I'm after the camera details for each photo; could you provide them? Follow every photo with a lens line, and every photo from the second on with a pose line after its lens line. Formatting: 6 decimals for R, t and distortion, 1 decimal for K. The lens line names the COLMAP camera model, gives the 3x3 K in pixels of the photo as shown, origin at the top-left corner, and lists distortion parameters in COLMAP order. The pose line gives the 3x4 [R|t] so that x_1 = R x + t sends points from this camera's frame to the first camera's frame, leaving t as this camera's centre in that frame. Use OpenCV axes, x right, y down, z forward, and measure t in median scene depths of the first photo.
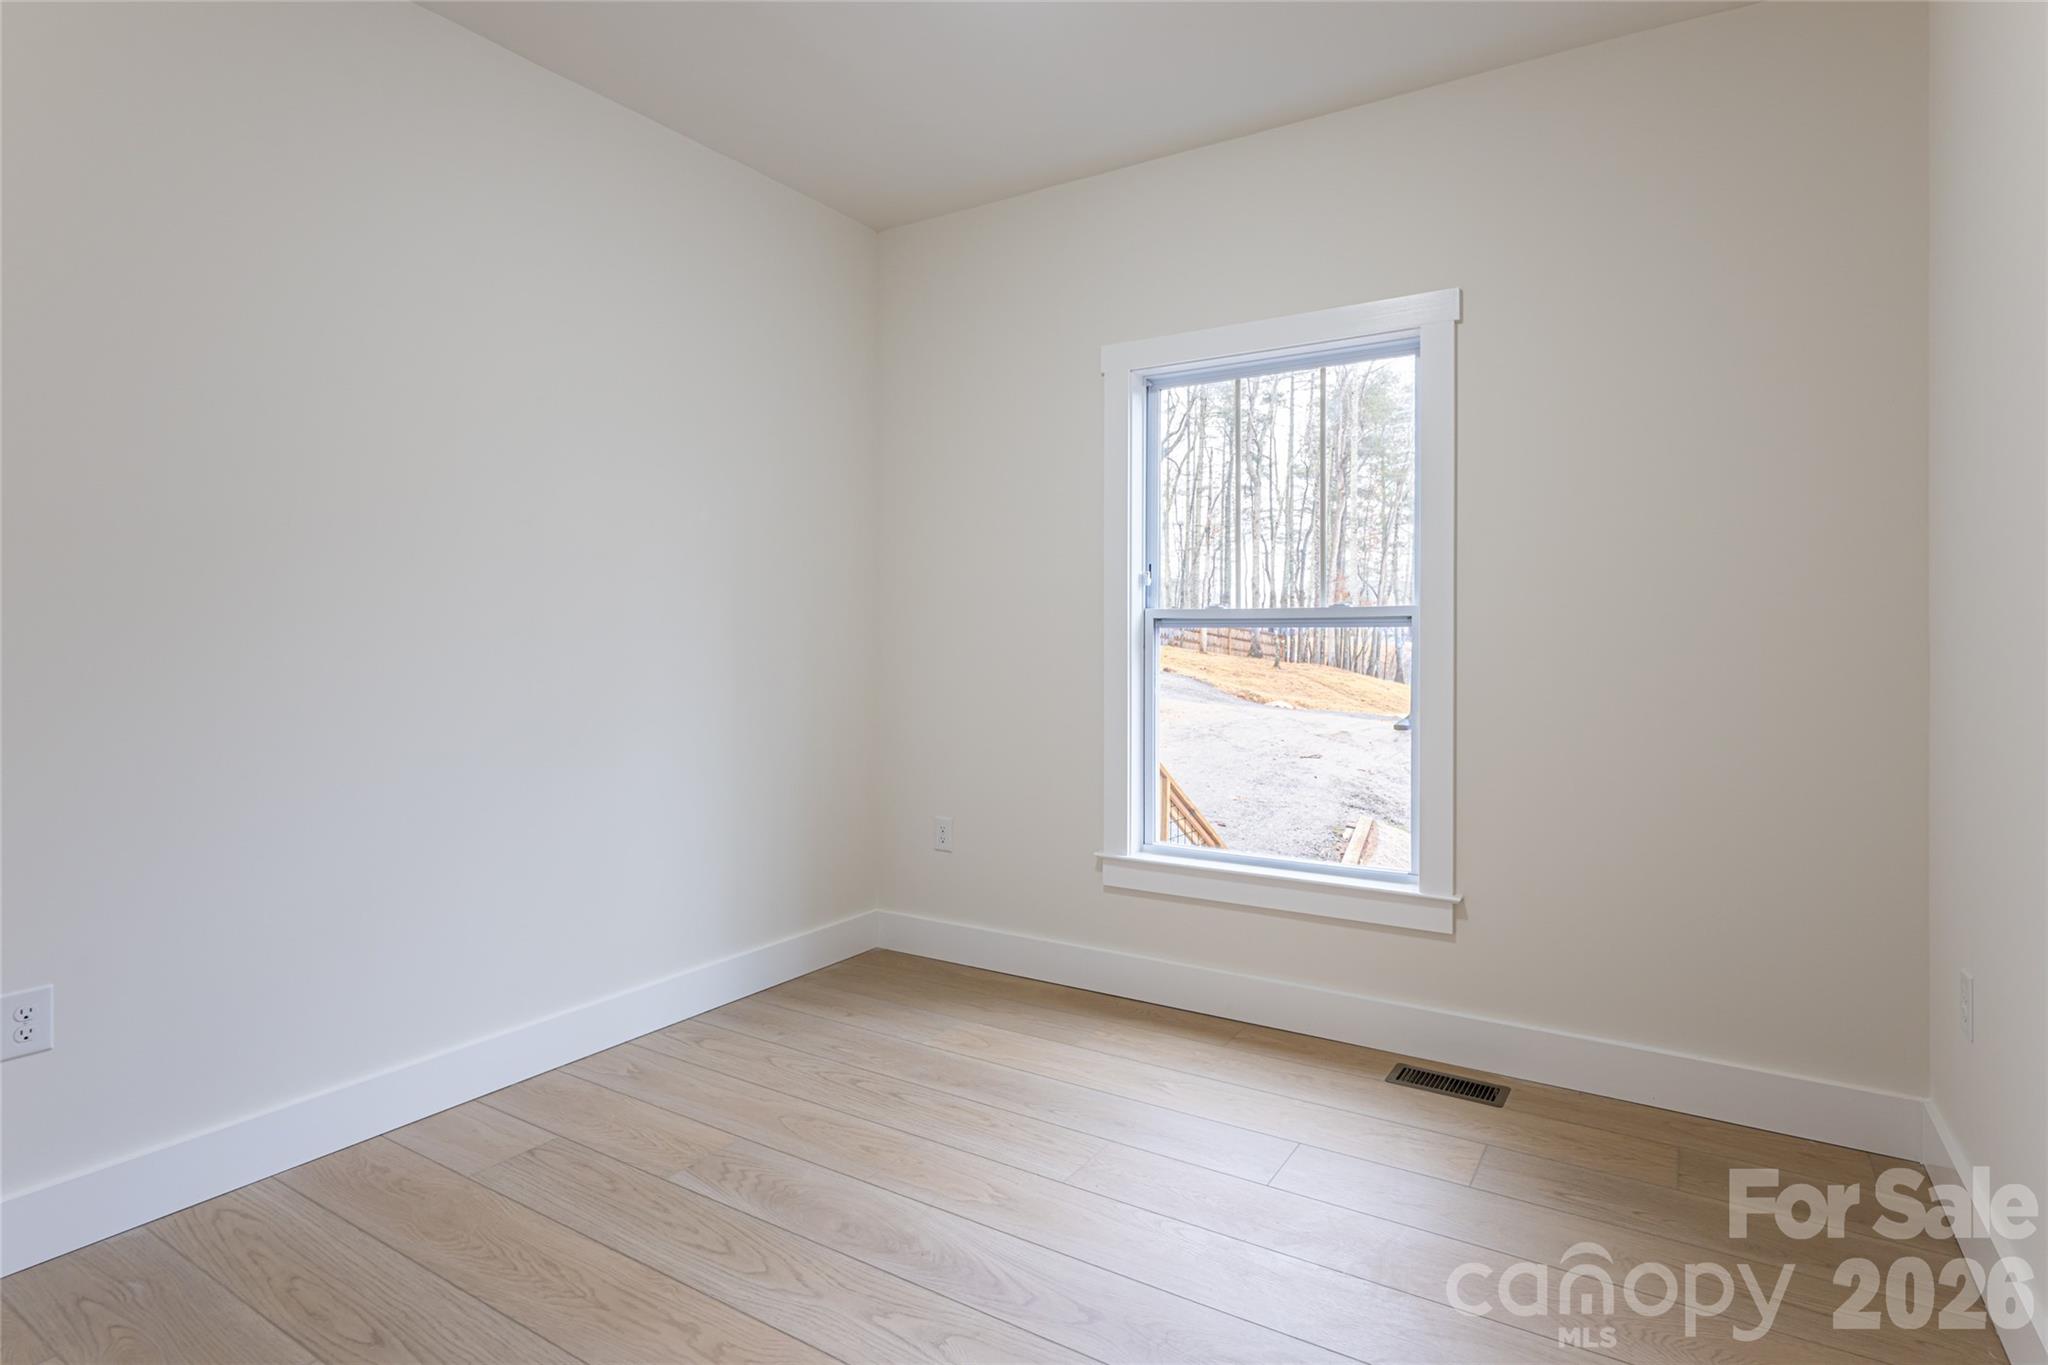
lens RADIAL K [[1013.8, 0, 981.8], [0, 1013.8, 641.5], [0, 0, 1]] dist [-0.002759, -0.000374]
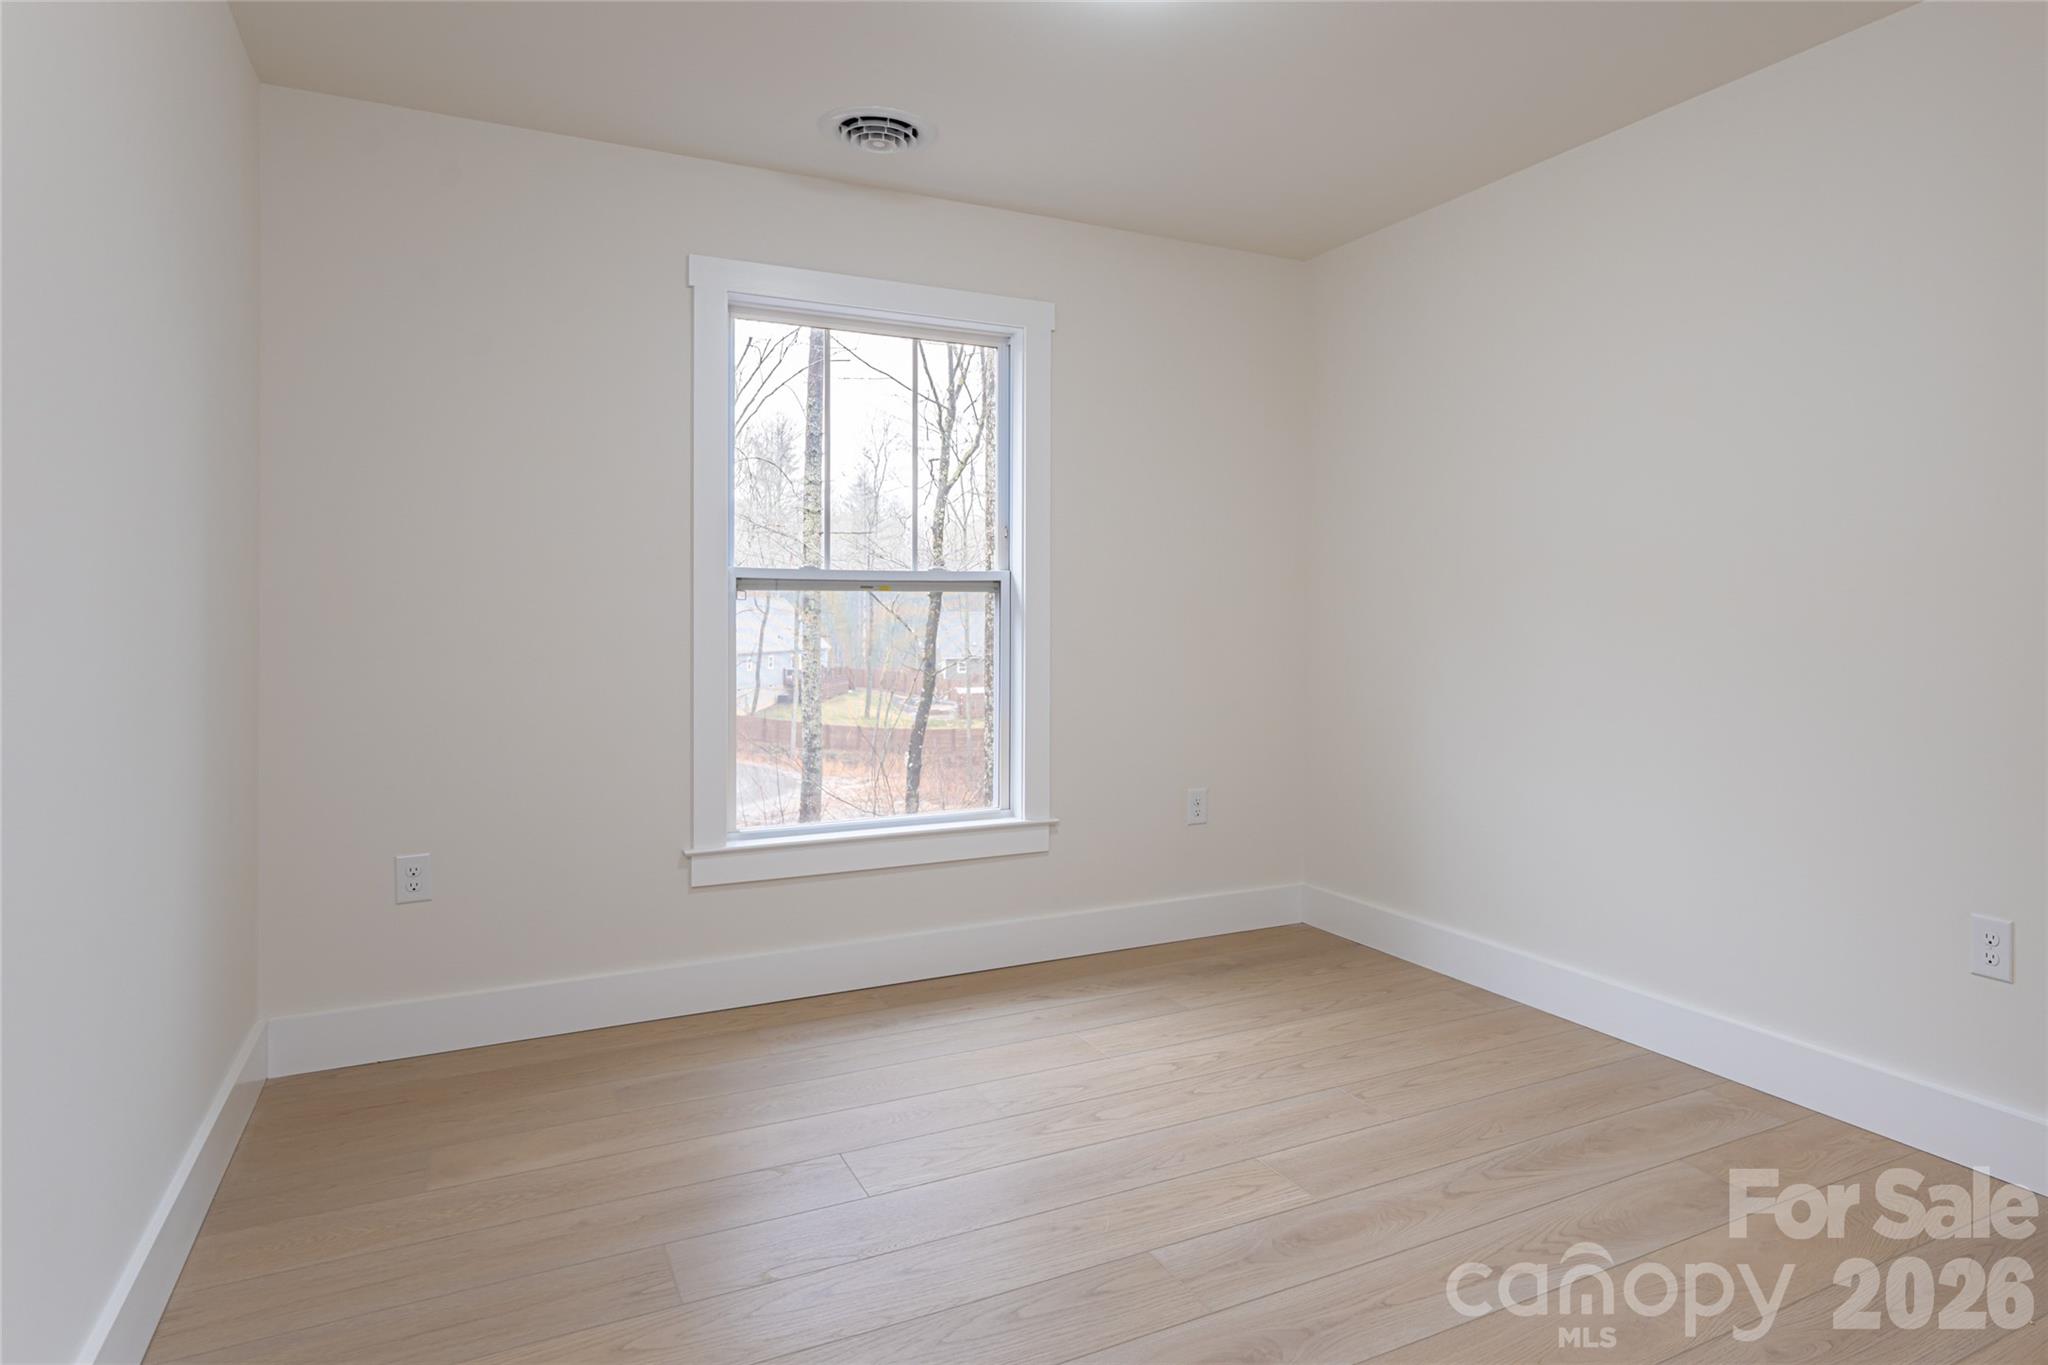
lens RADIAL K [[1104.6, 0, 1030.9], [0, 1104.6, 617.1], [0, 0, 1]] dist [0.001065, -0.000531]
pose [[0.541055, -0.008902, 0.840940, -0.625920], [0.001837, 0.999954, 0.009404, 0.003601], [-0.840985, -0.003543, 0.541047, 0.310670]]
